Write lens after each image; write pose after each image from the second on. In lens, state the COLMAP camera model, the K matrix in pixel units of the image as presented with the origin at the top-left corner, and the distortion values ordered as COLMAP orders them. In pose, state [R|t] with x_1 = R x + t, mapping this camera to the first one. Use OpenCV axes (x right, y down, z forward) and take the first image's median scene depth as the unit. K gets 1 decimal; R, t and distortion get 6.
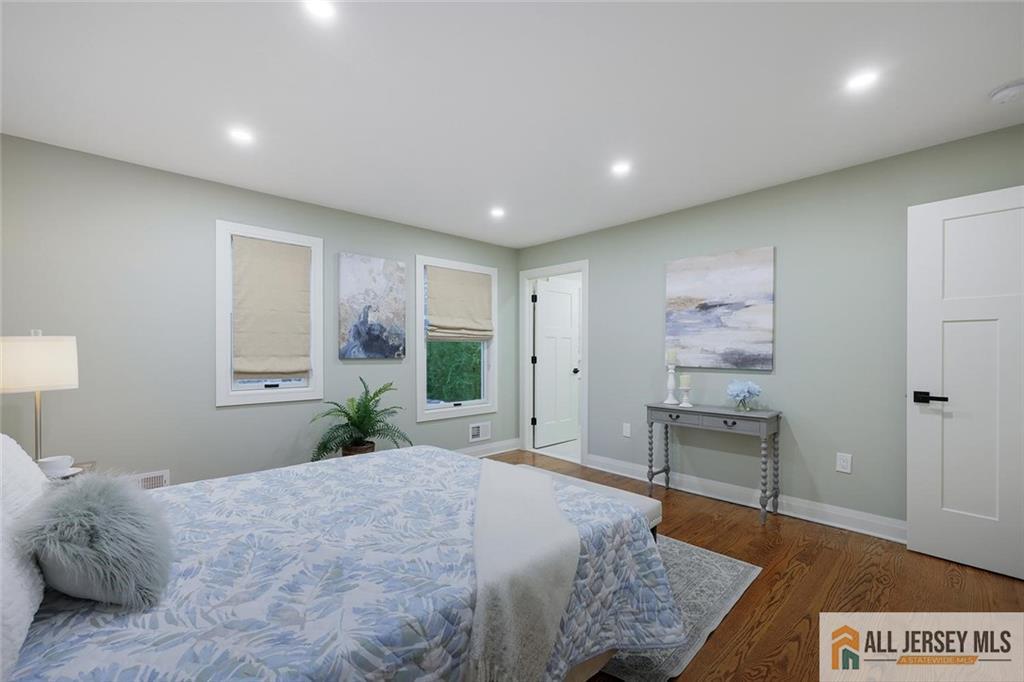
lens RADIAL K [[420.6, 0, 511.4], [0, 420.6, 347.4], [0, 0, 1]] dist [-0.000233, 0.000237]
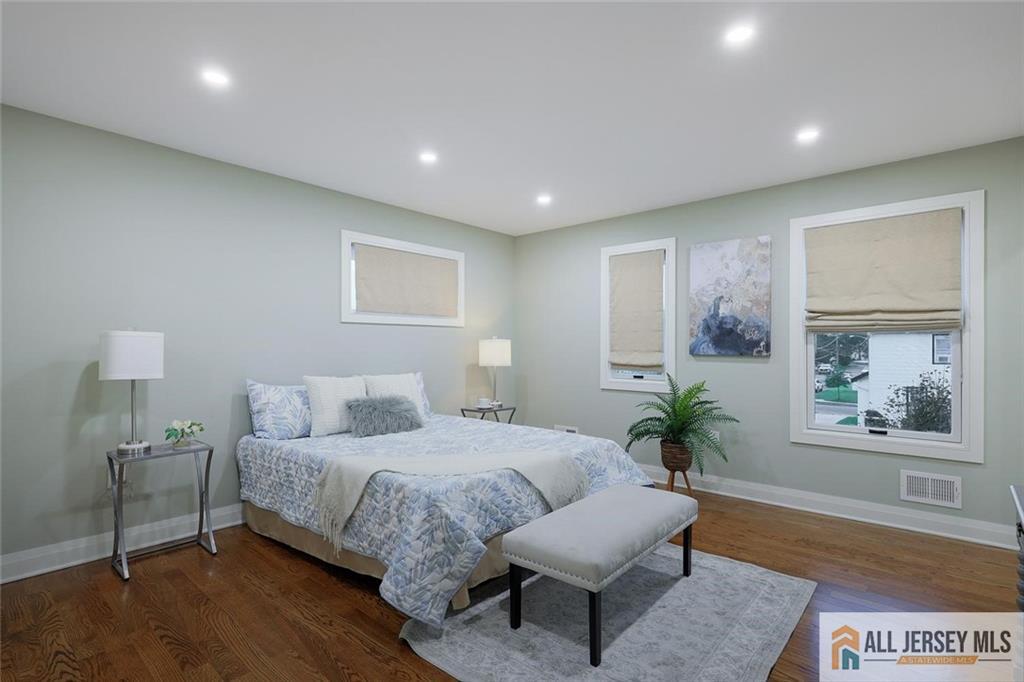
lens RADIAL K [[501.9, 0, 511.5], [0, 501.9, 342.9], [0, 0, 1]] dist [-0.003527, -0.000315]
pose [[0.092509, -0.006589, -0.995690, 0.690272], [0.005879, 0.999964, -0.006071, 0.003580], [0.995695, -0.005292, 0.092544, 0.462867]]
